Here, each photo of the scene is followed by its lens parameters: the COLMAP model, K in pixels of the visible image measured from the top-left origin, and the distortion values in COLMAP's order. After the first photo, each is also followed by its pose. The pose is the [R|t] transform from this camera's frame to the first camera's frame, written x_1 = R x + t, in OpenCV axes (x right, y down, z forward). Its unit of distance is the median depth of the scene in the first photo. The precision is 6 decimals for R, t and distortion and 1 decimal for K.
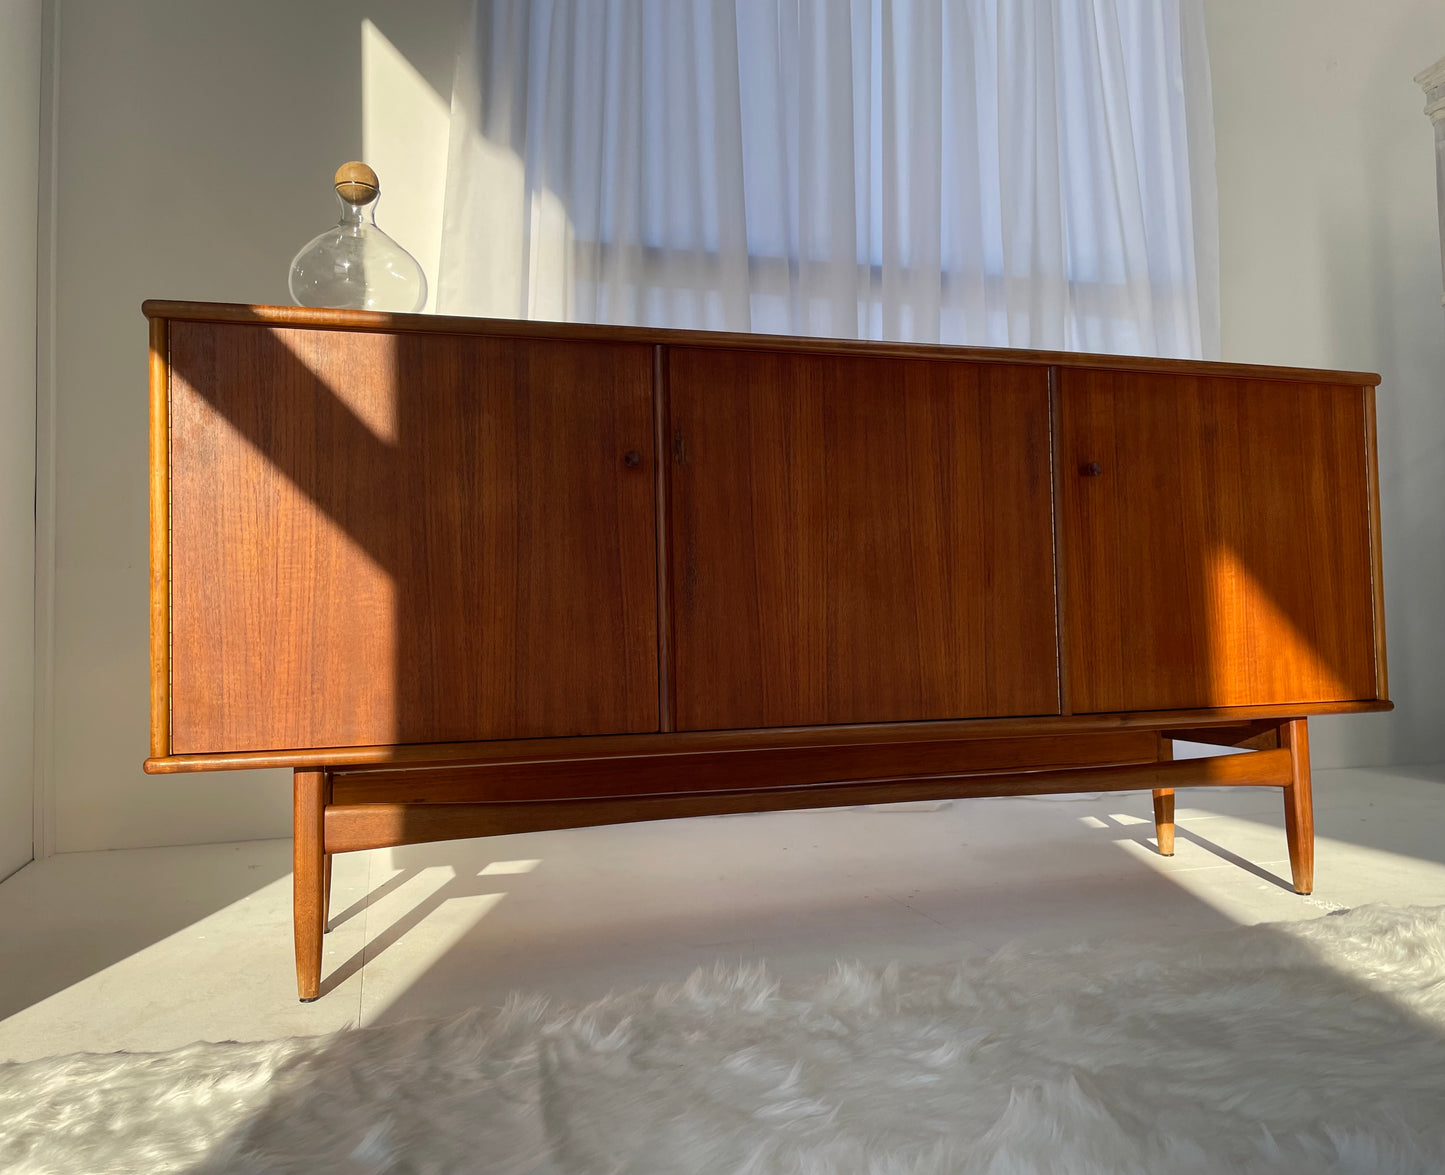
lens RADIAL K [[1179.3, 0, 777.7], [0, 1179.3, 582.2], [0, 0, 1]] dist [0.079104, -0.098960]
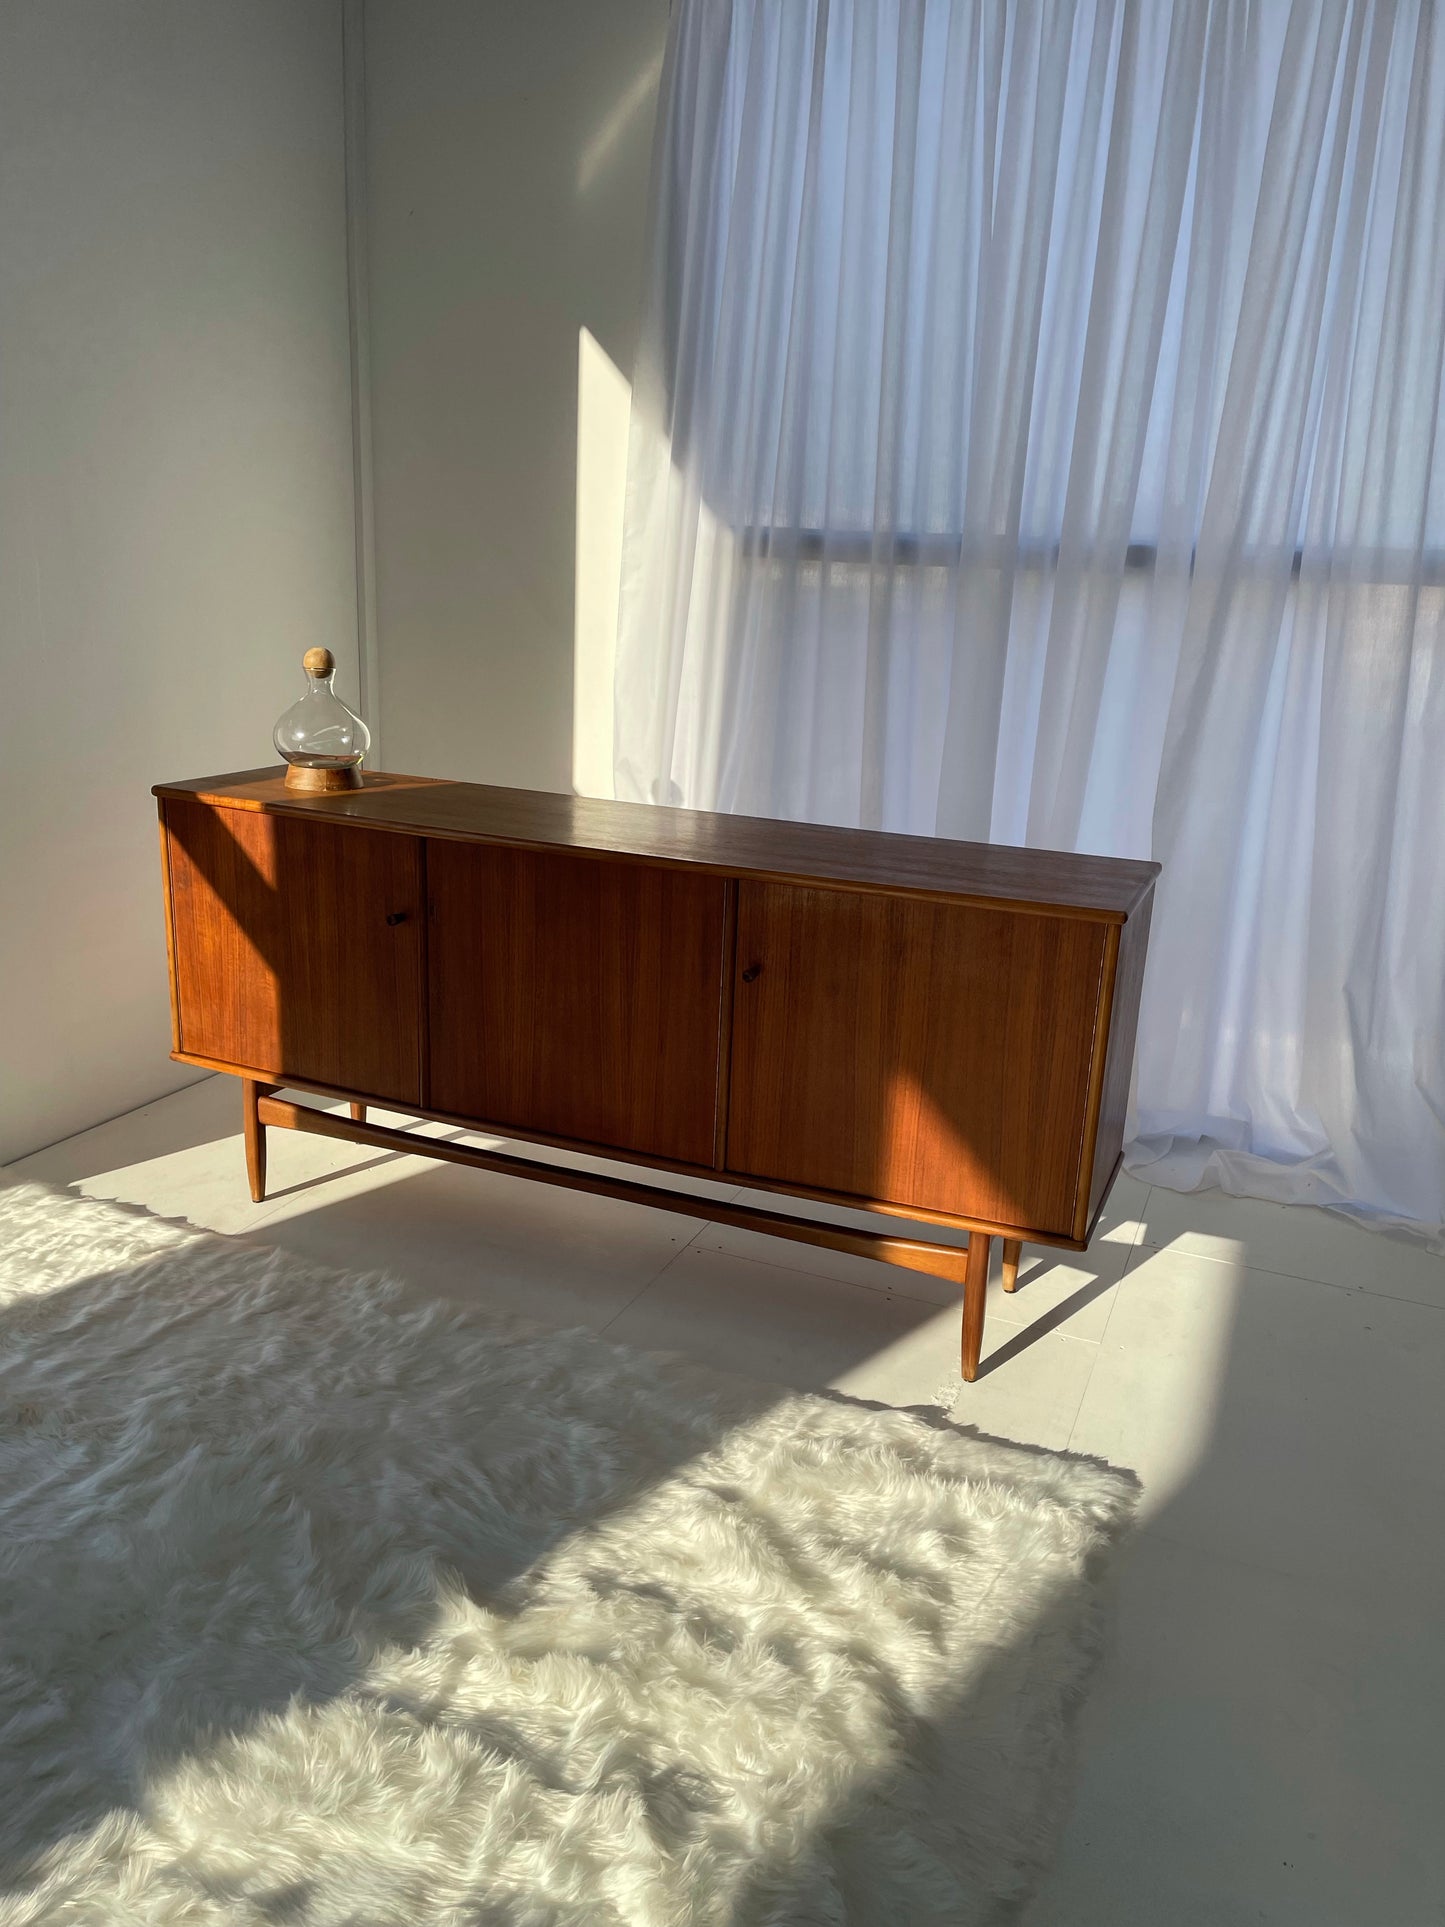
lens RADIAL K [[1451.4, 0, 736.7], [0, 1451.4, 984.0], [0, 0, 1]] dist [0.086501, -0.111355]
pose [[0.759100, 0.236082, -0.606657, 1.286148], [-0.038880, 0.946700, 0.319761, -0.620036], [0.649812, -0.219144, 0.727819, 0.004484]]
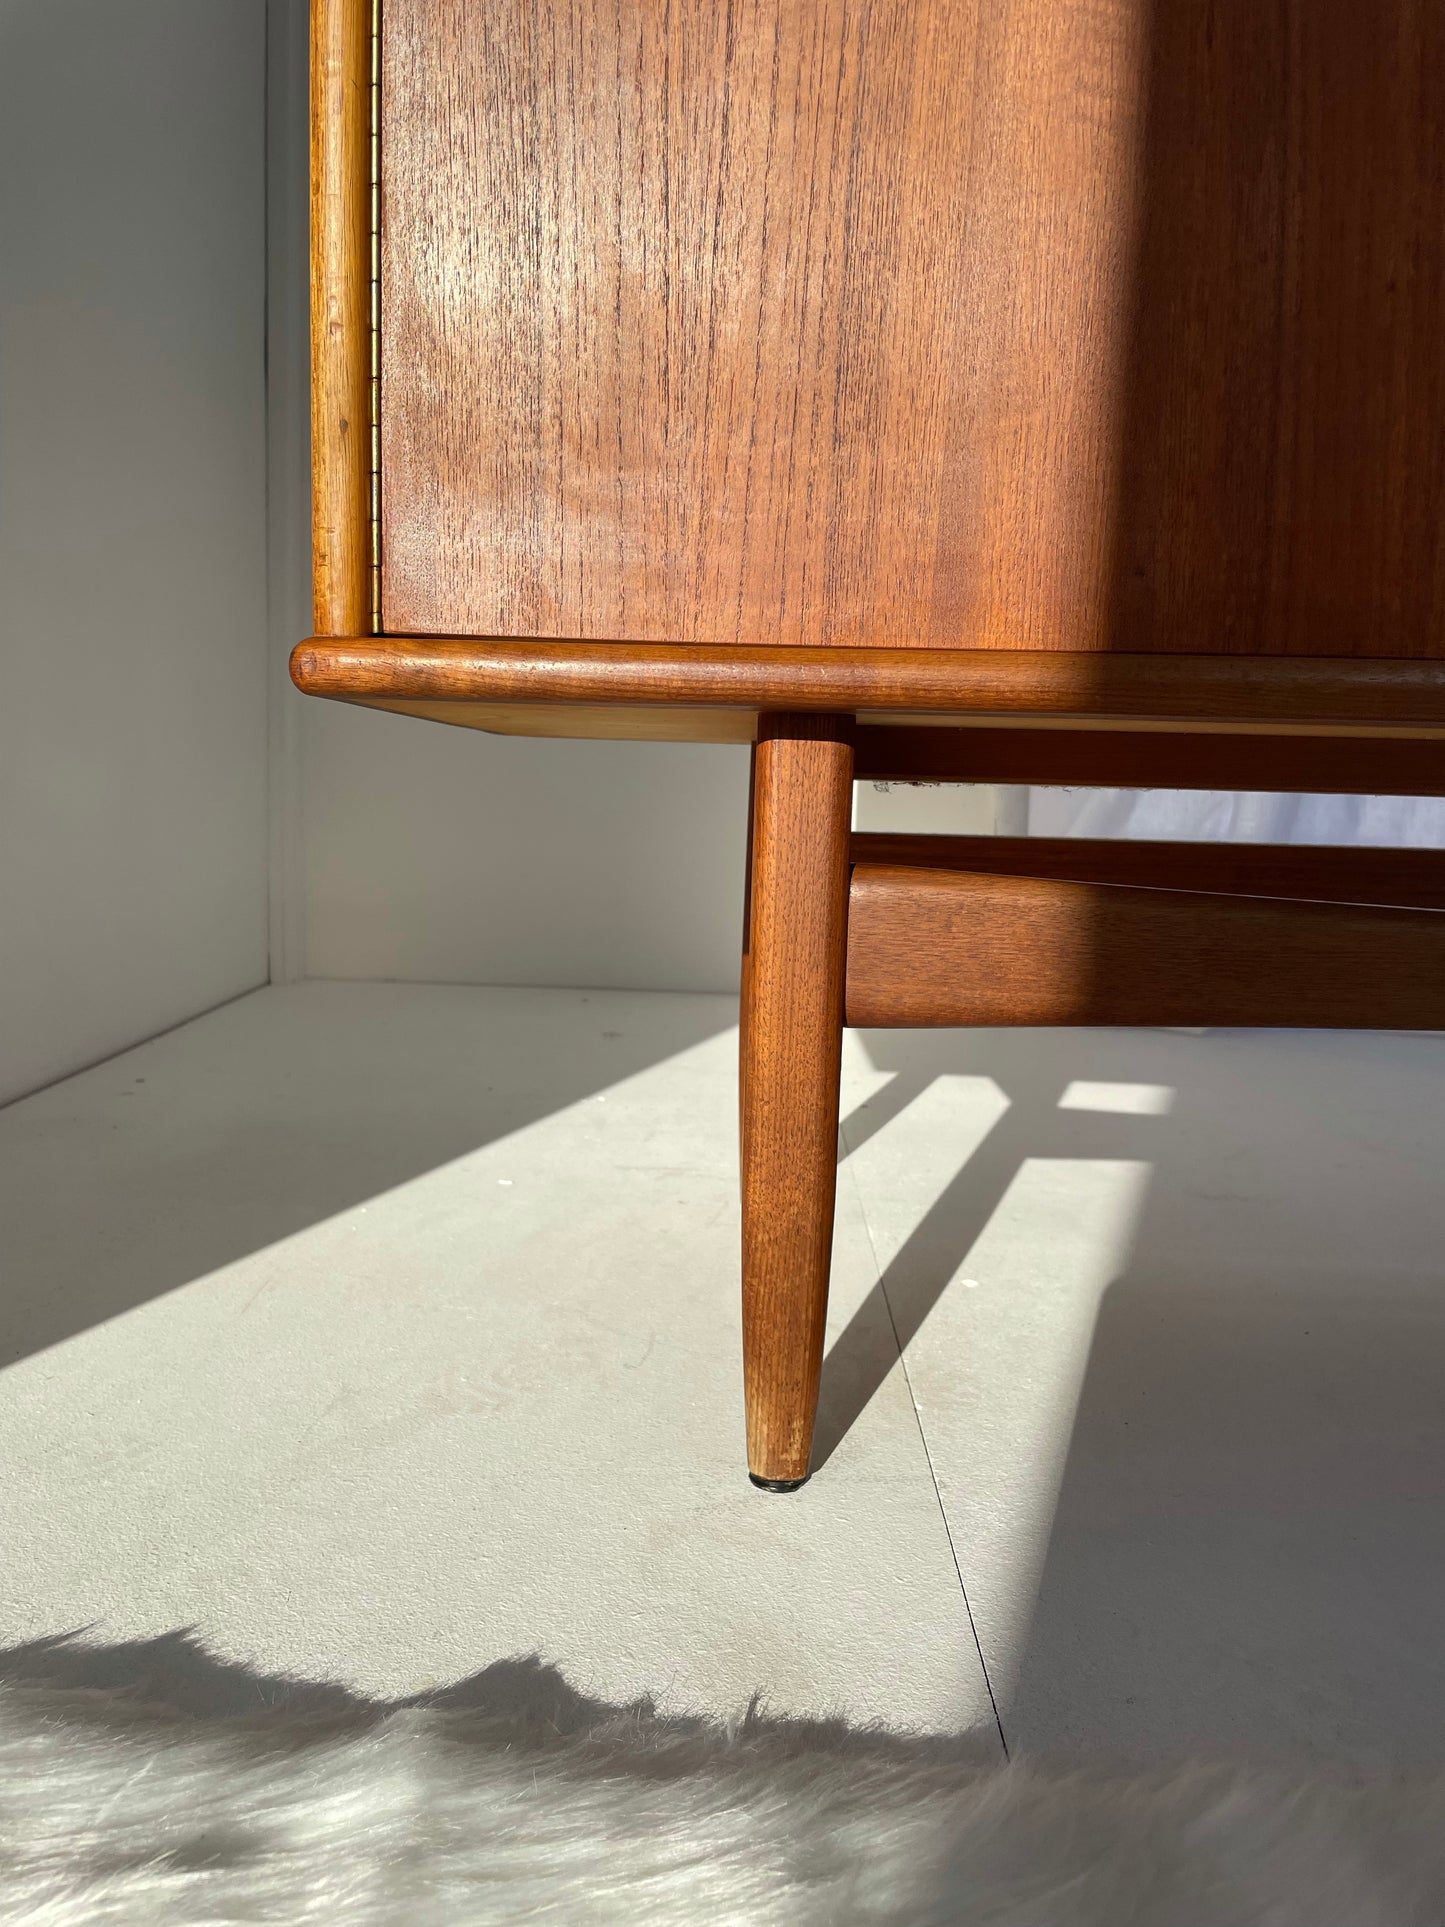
lens RADIAL K [[1451.4, 0, 715.2], [0, 1451.4, 946.5], [0, 0, 1]] dist [0.086501, -0.111355]
pose [[0.940689, 0.086229, -0.328129, -0.291744], [-0.037099, 0.987507, 0.153149, 0.153564], [0.337235, -0.131892, 0.932136, 0.652583]]
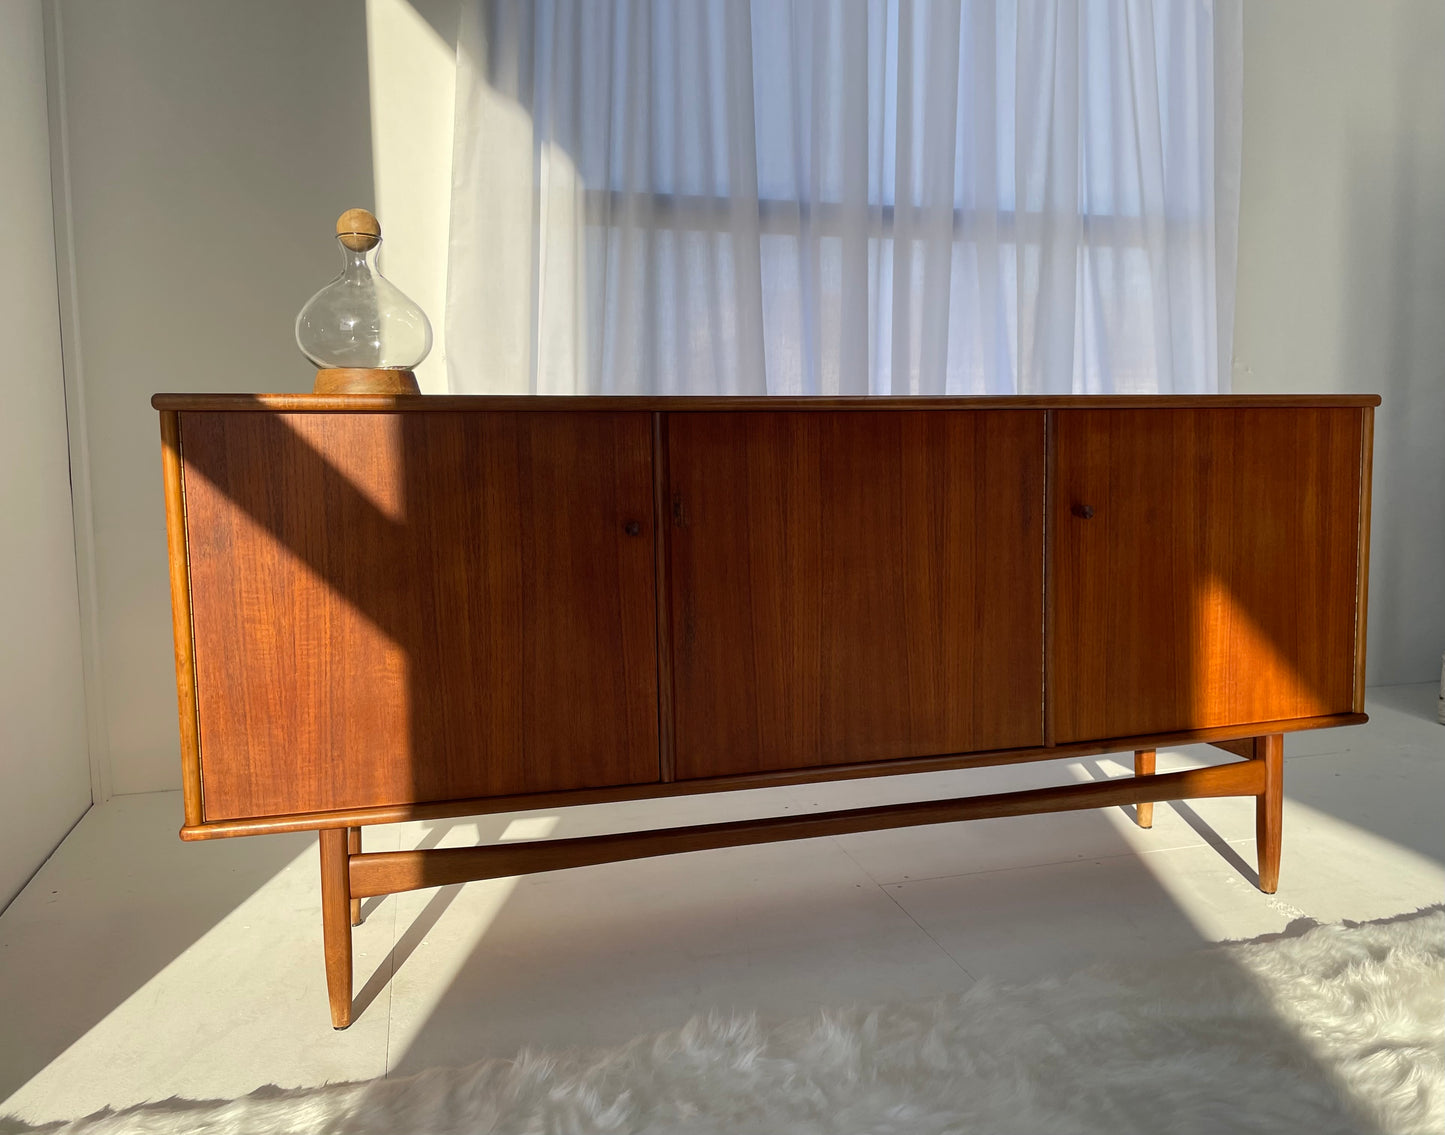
lens RADIAL K [[1139.2, 0, 773.2], [0, 1139.2, 552.2], [0, 0, 1]] dist [0.077677, -0.098553]
pose [[0.999701, 0.011592, -0.021520, 0.022382], [-0.008548, 0.990603, 0.136505, -0.230137], [0.022901, -0.136280, 0.990406, 0.014873]]
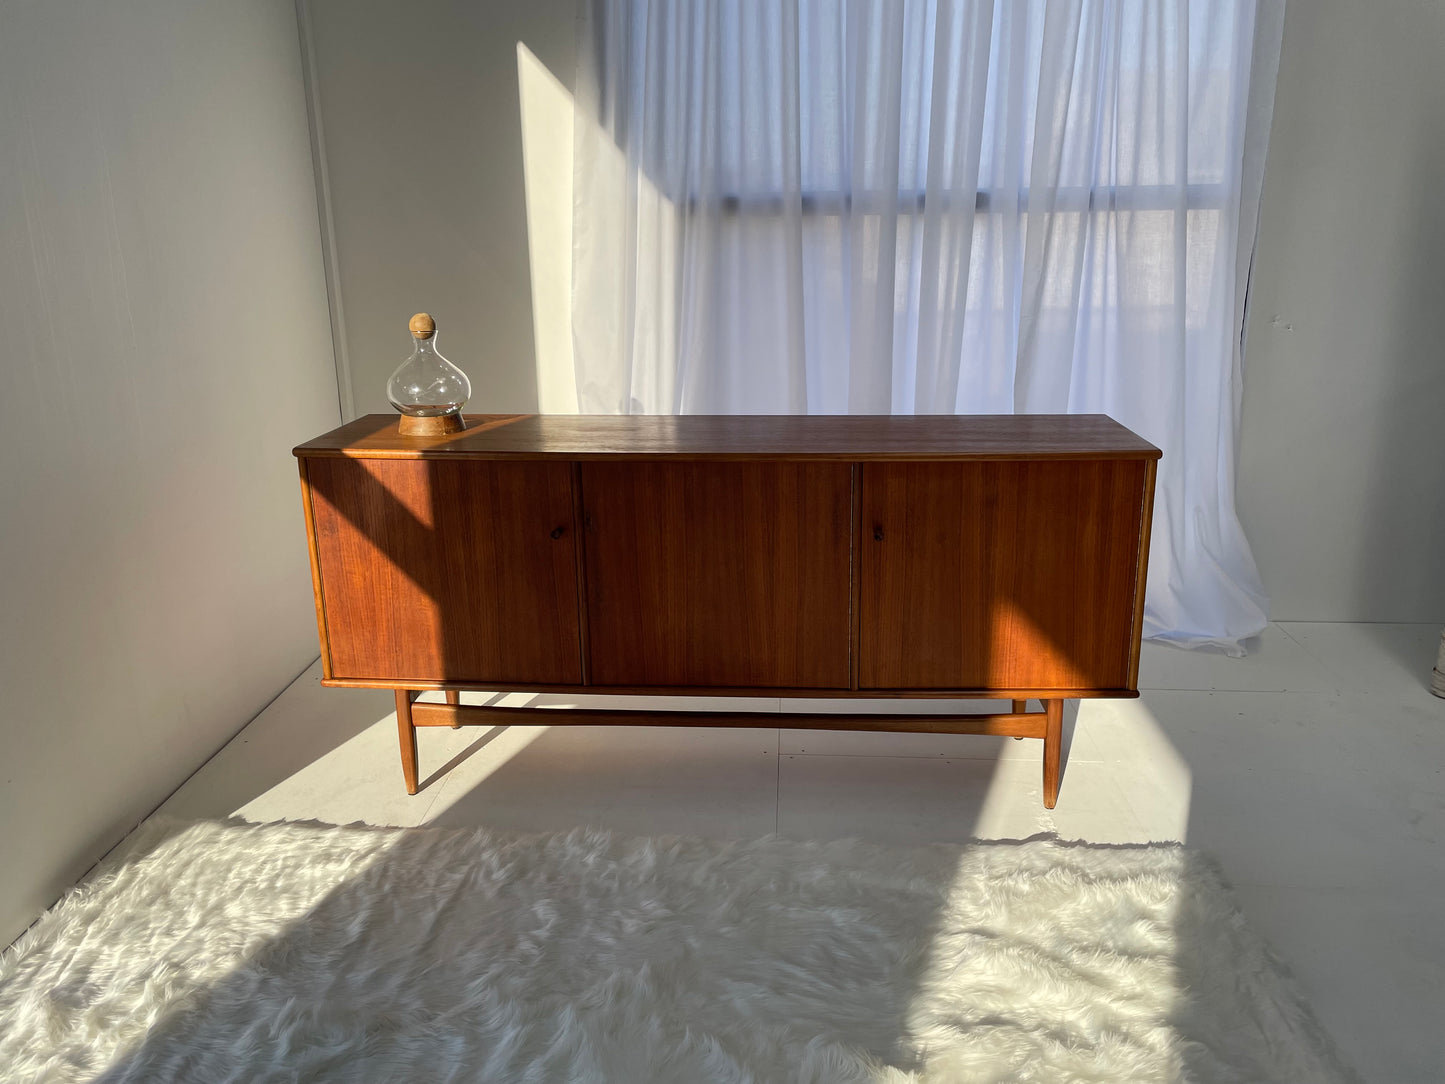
lens RADIAL K [[1088.4, 0, 738.1], [0, 1088.4, 520.5], [0, 0, 1]] dist [0.086501, -0.111355]
pose [[0.932795, 0.107569, -0.343981, 0.663691], [0.003418, 0.951737, 0.306895, -0.615390], [0.360391, -0.287446, 0.887408, -0.266685]]
